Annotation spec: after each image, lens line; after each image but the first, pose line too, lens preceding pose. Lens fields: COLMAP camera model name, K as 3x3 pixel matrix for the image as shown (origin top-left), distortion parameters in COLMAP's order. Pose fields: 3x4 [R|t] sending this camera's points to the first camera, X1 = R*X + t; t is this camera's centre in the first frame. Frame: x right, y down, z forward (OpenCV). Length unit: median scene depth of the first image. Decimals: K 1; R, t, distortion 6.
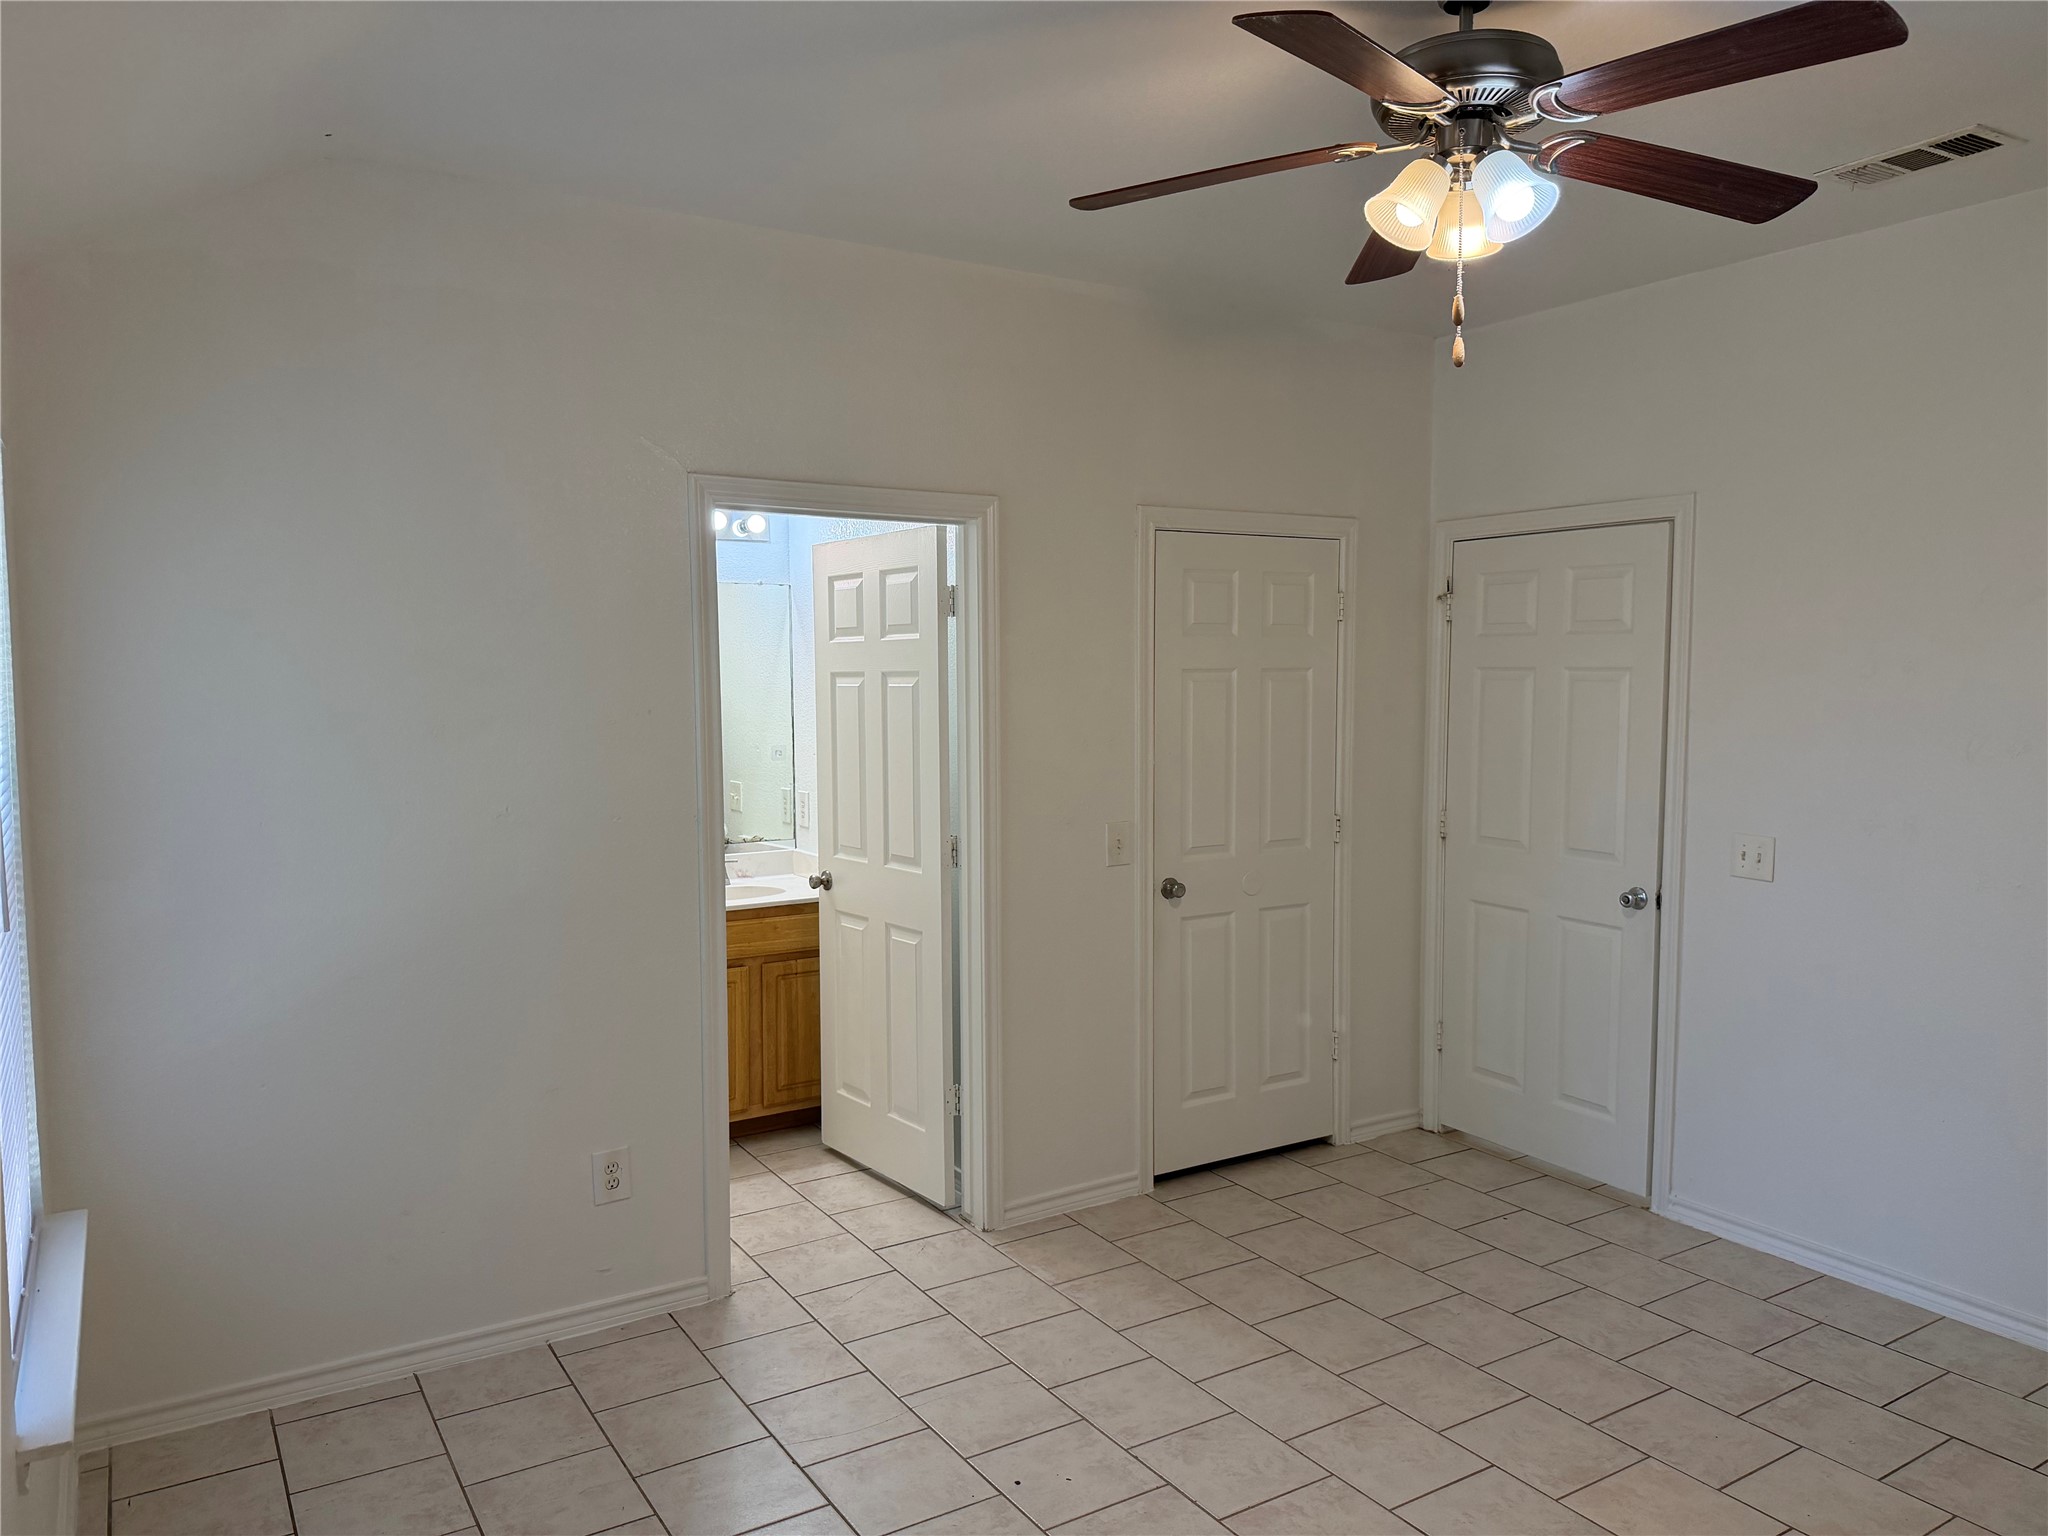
lens RADIAL K [[1458.7, 0, 1016.4], [0, 1458.7, 764.0], [0, 0, 1]] dist [0.012643, -0.008765]
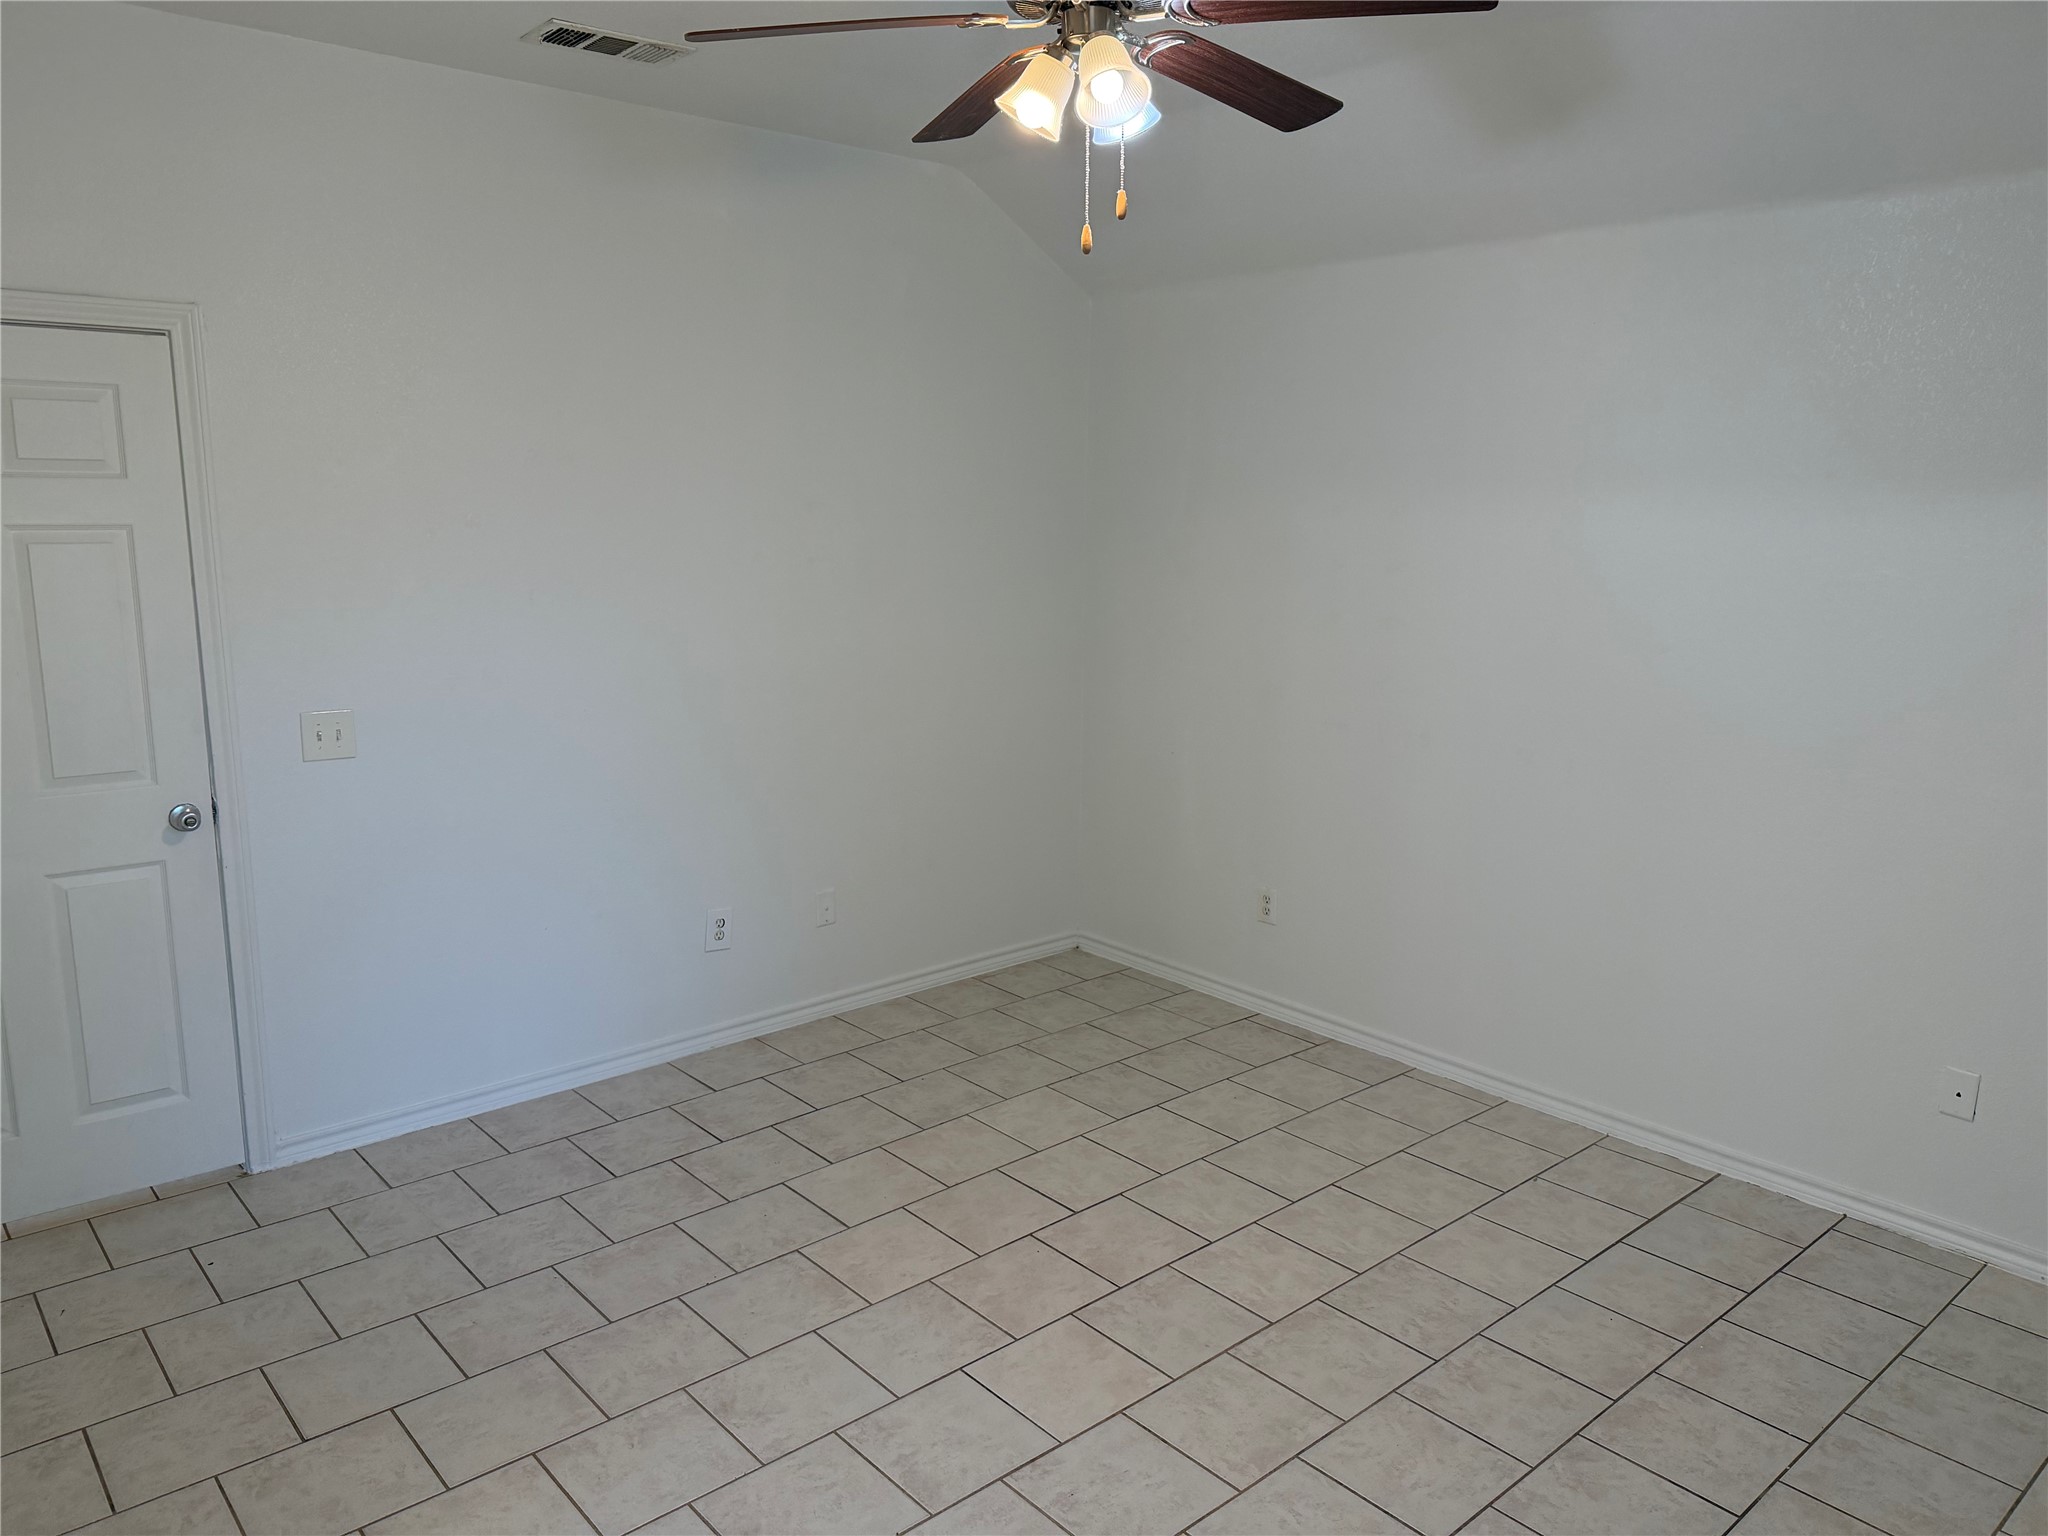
lens RADIAL K [[1458.7, 0, 1016.4], [0, 1458.7, 764.0], [0, 0, 1]] dist [0.012643, -0.008765]
pose [[-0.154521, -0.178185, 0.971789, -0.484185], [0.062271, 0.979890, 0.189572, -0.069730], [-0.986025, 0.089807, -0.140318, 0.773338]]
